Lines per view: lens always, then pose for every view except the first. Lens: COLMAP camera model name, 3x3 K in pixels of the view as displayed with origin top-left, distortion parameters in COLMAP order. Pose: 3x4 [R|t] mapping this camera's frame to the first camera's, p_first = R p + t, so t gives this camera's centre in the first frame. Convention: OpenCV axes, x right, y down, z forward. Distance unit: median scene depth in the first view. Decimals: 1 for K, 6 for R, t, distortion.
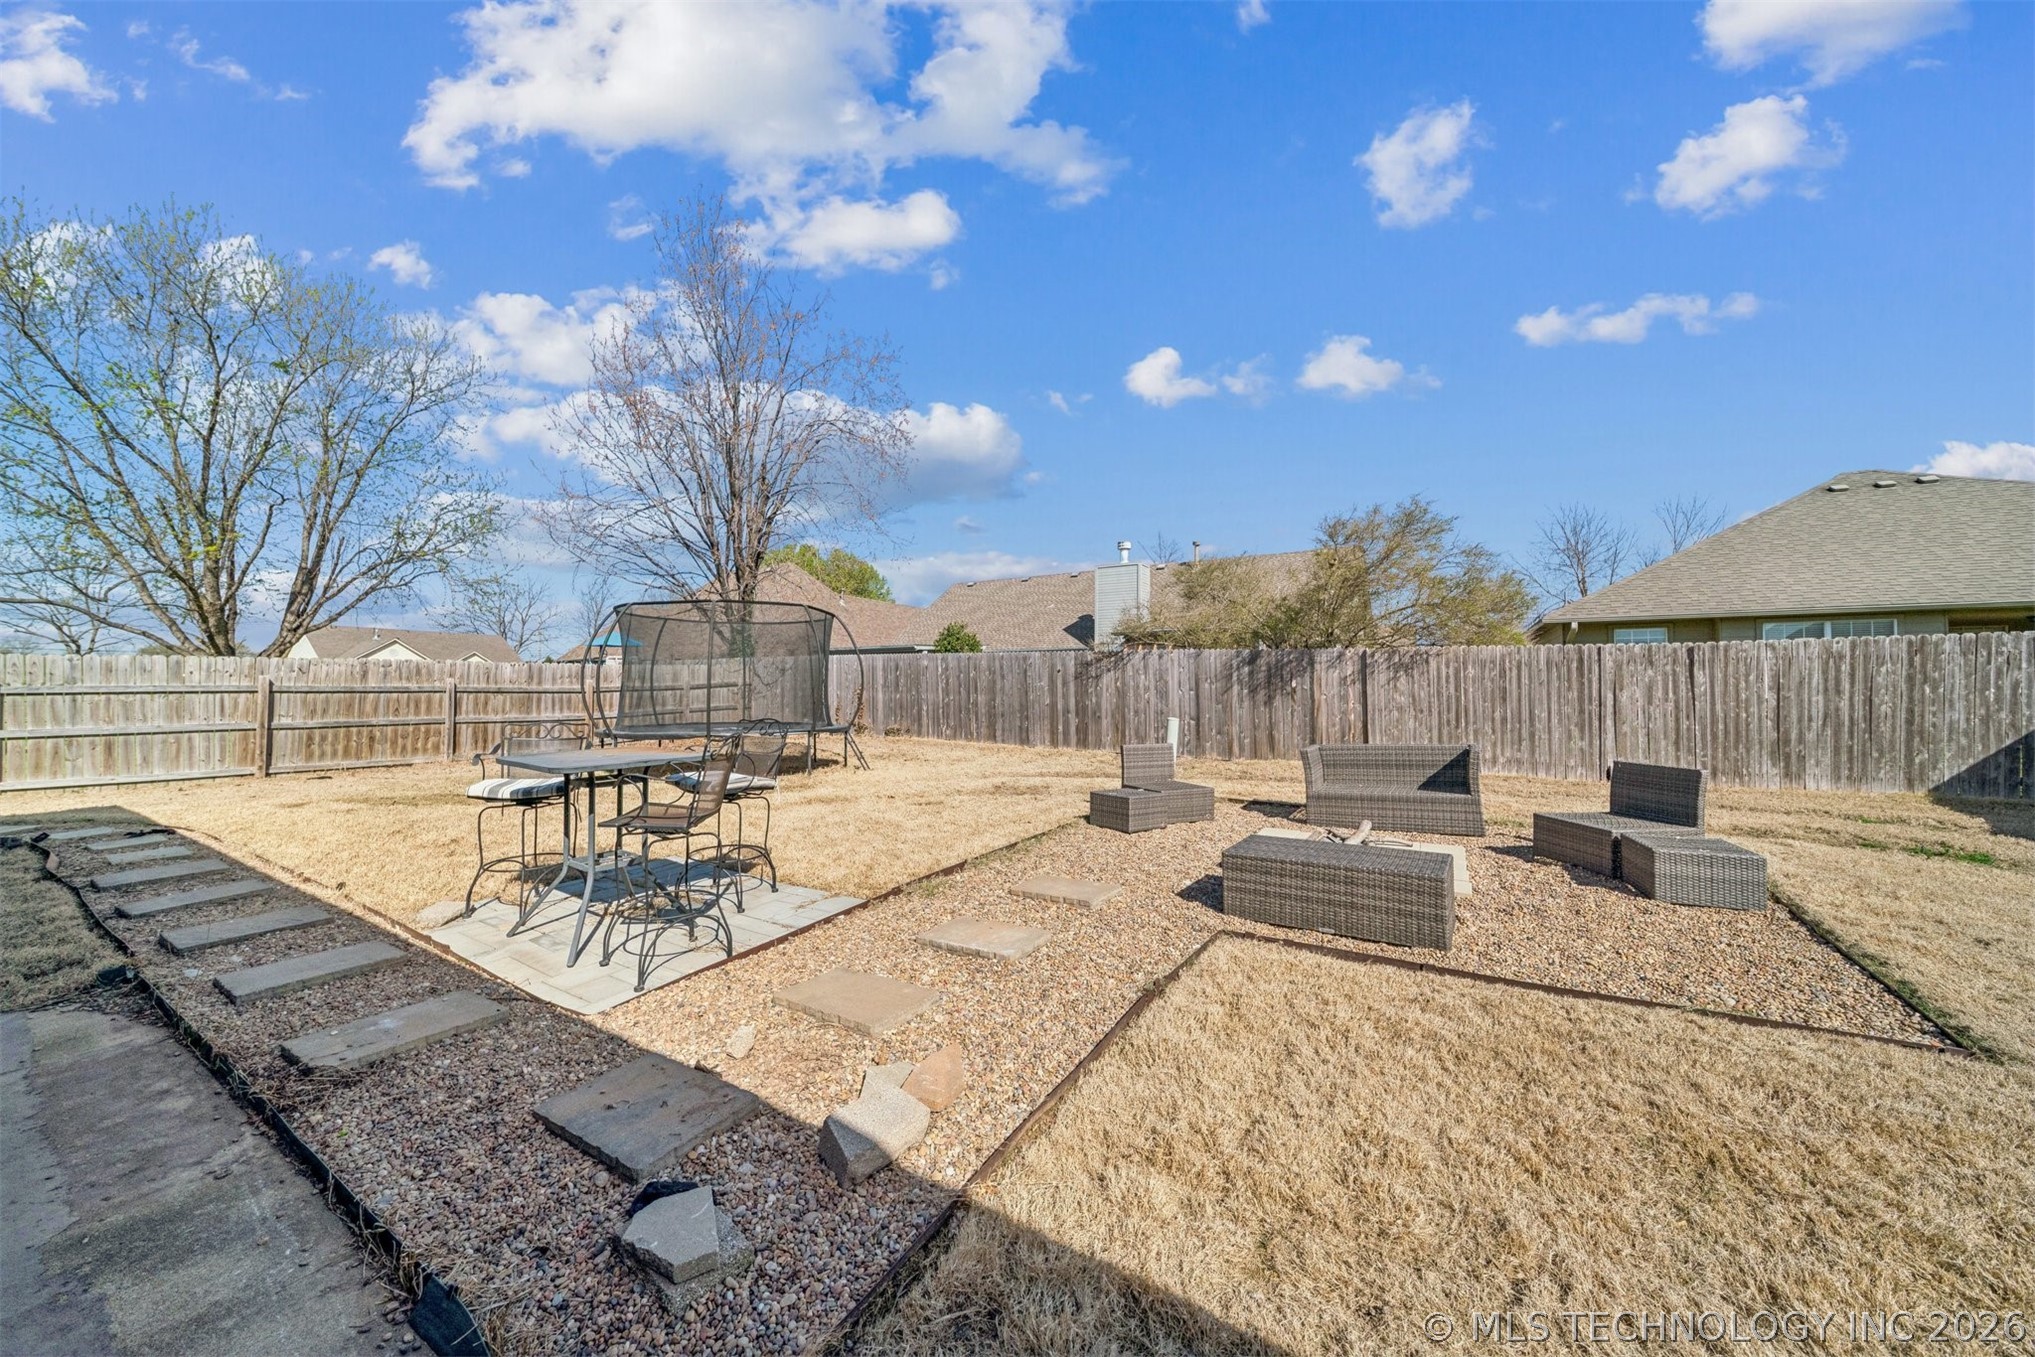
lens RADIAL K [[708.0, 0, 996.0], [0, 708.0, 685.4], [0, 0, 1]] dist [-0.001236, -0.000363]
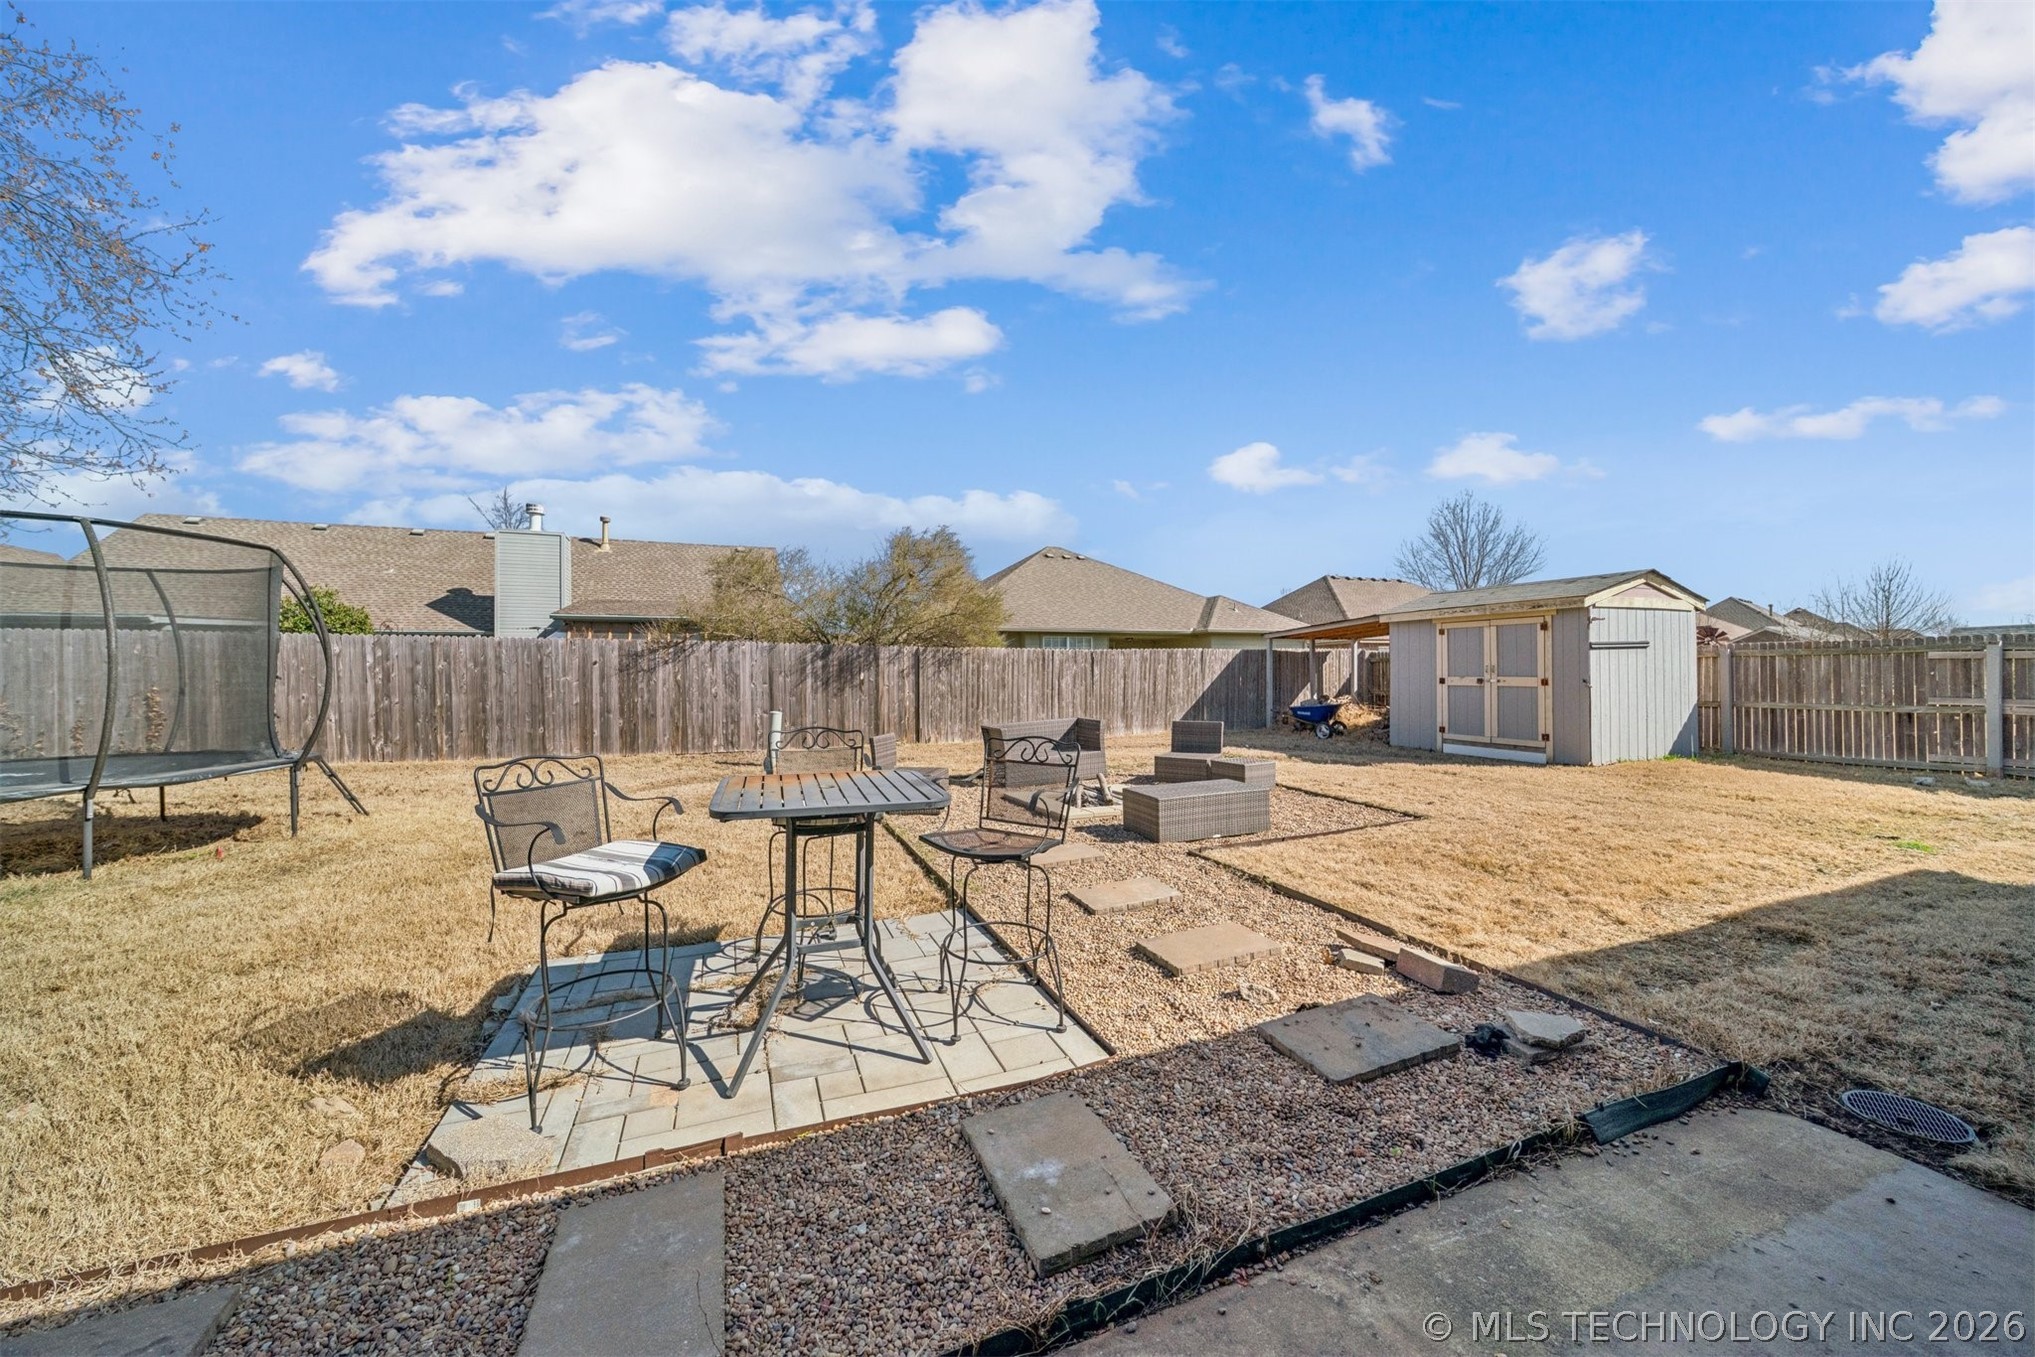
lens RADIAL K [[708.0, 0, 1012.6], [0, 708.0, 672.3], [0, 0, 1]] dist [-0.001236, -0.000363]
pose [[0.592541, -0.002263, 0.805537, -0.324802], [0.007632, 0.999967, -0.002805, -0.003383], [-0.805504, 0.007809, 0.592539, 0.135935]]
